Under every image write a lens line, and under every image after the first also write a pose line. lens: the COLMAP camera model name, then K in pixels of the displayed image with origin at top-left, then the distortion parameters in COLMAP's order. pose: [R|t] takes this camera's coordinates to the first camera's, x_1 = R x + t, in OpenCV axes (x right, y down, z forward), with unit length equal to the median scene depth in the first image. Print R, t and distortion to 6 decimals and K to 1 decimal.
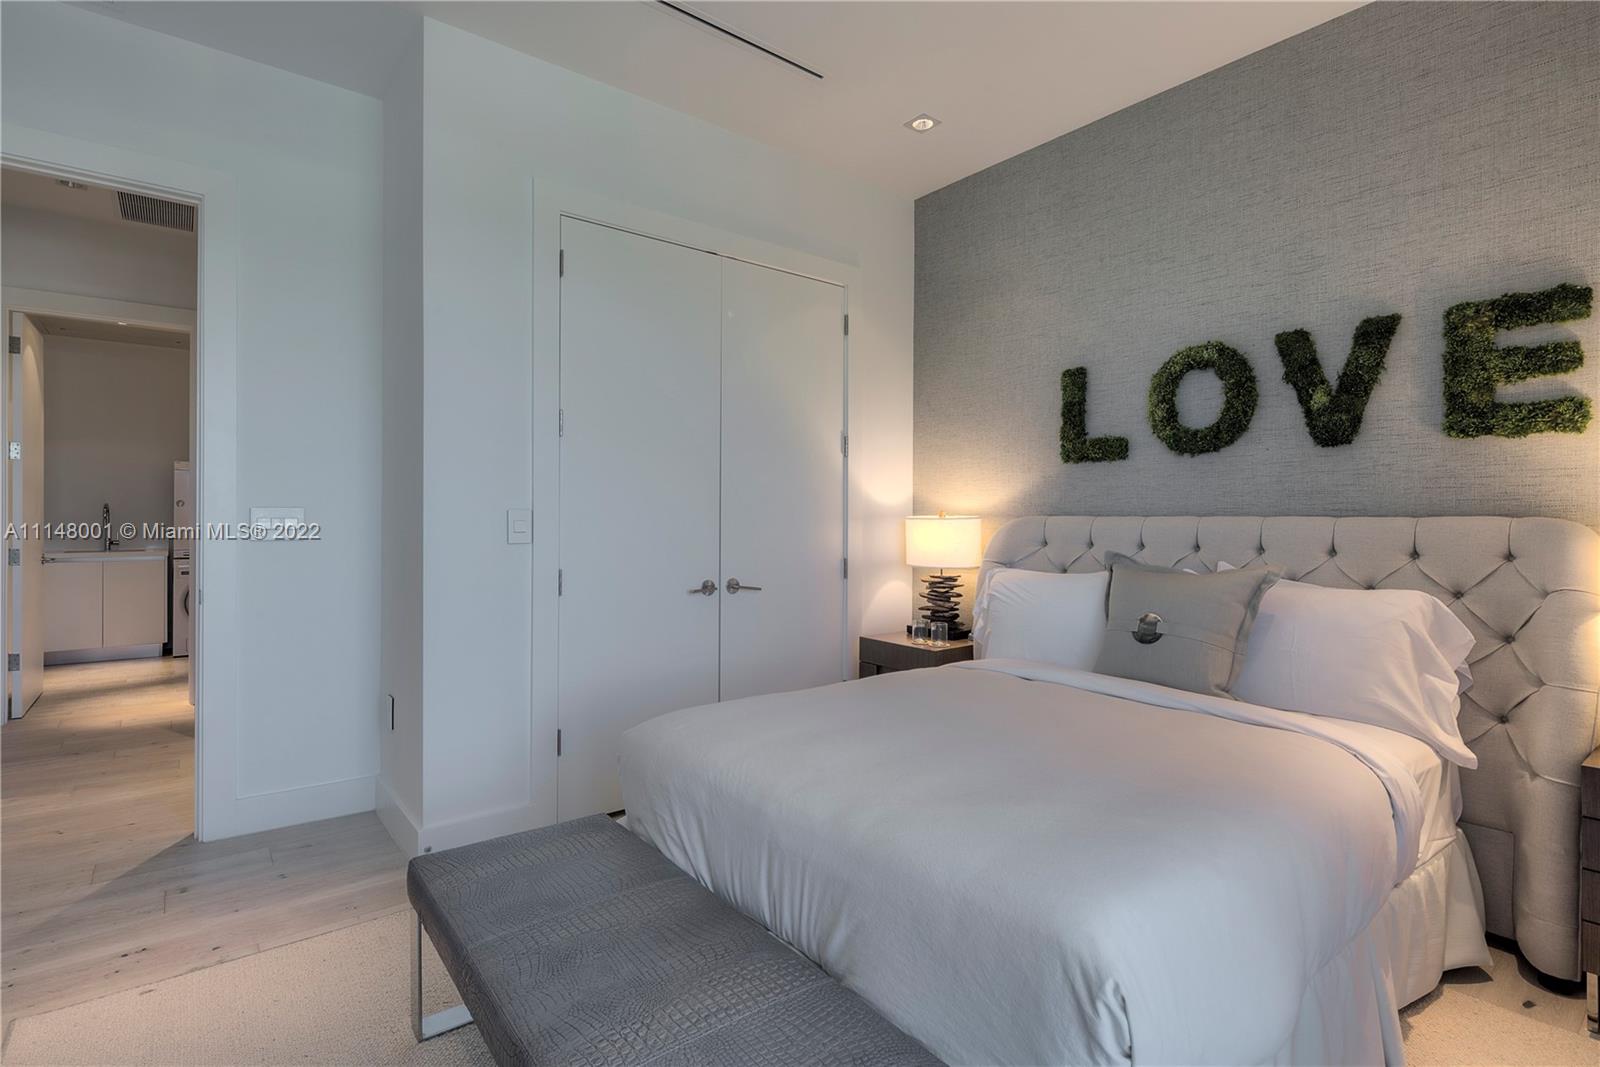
lens RADIAL K [[770.0, 0, 795.5], [0, 770.0, 519.4], [0, 0, 1]] dist [0.001976, -0.004261]
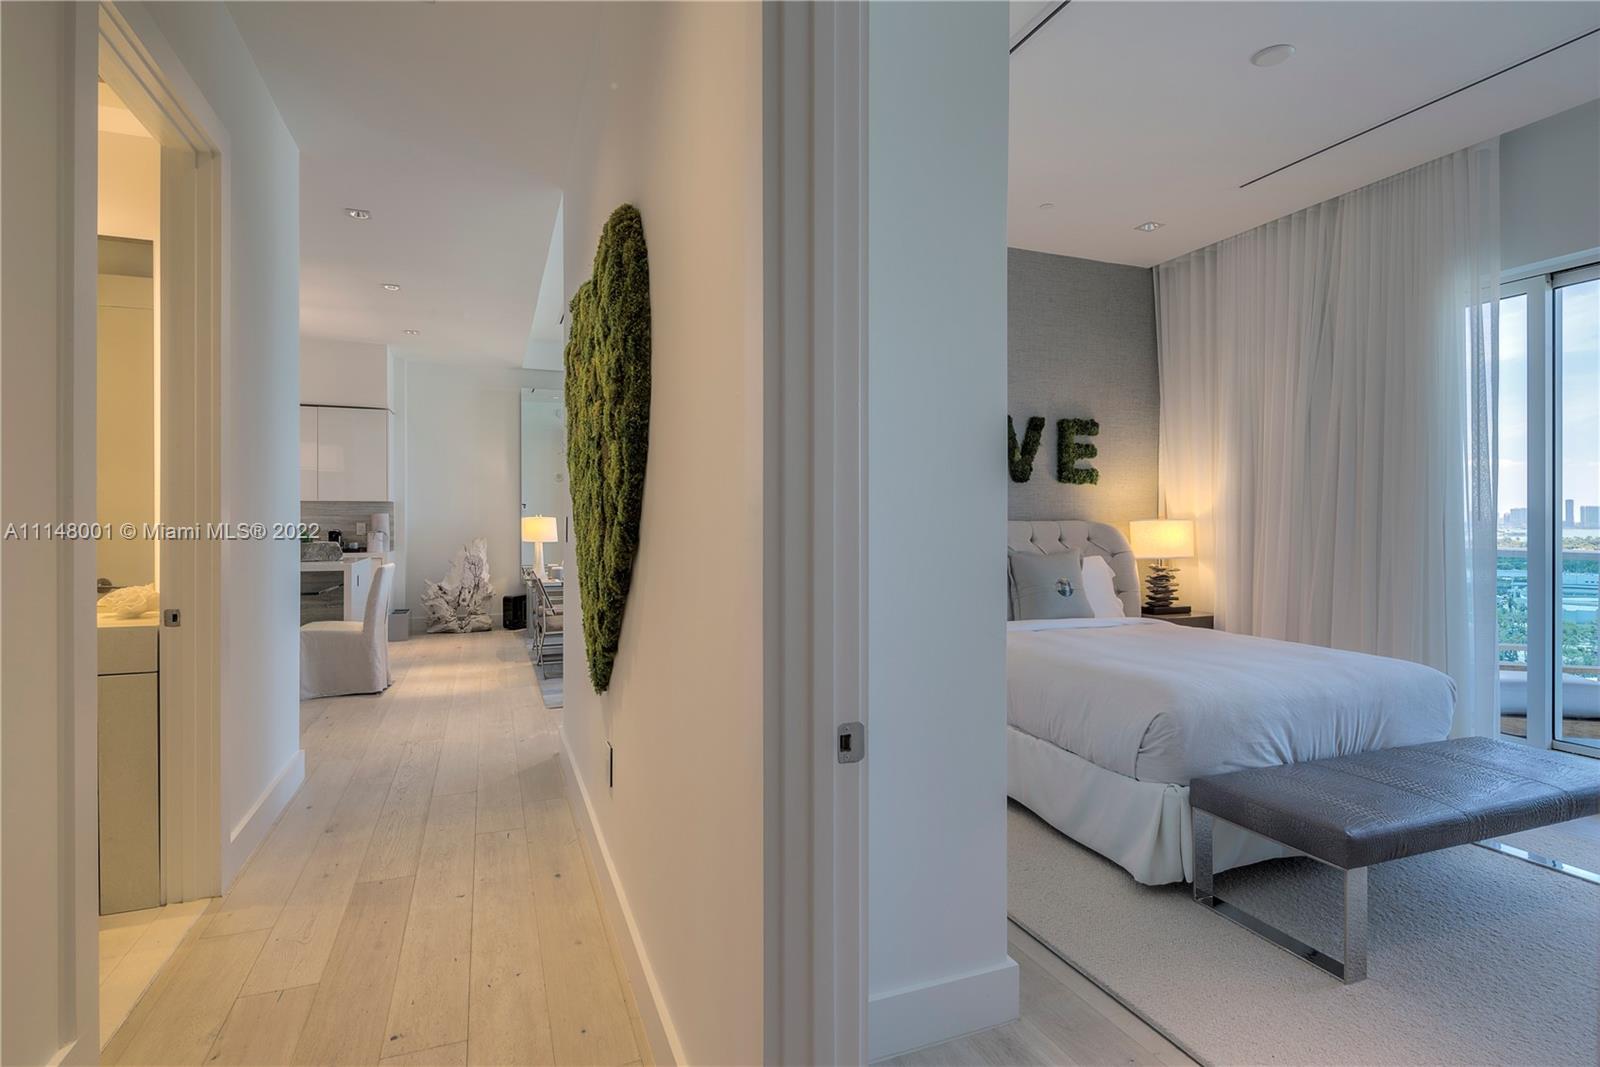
lens RADIAL K [[785.3, 0, 787.3], [0, 785.3, 519.4], [0, 0, 1]] dist [-0.000353, -0.000153]
pose [[0.284607, -0.003024, 0.958639, -1.449937], [-0.002554, 0.999989, 0.003912, -0.014535], [-0.958641, -0.003562, 0.284596, 1.159311]]
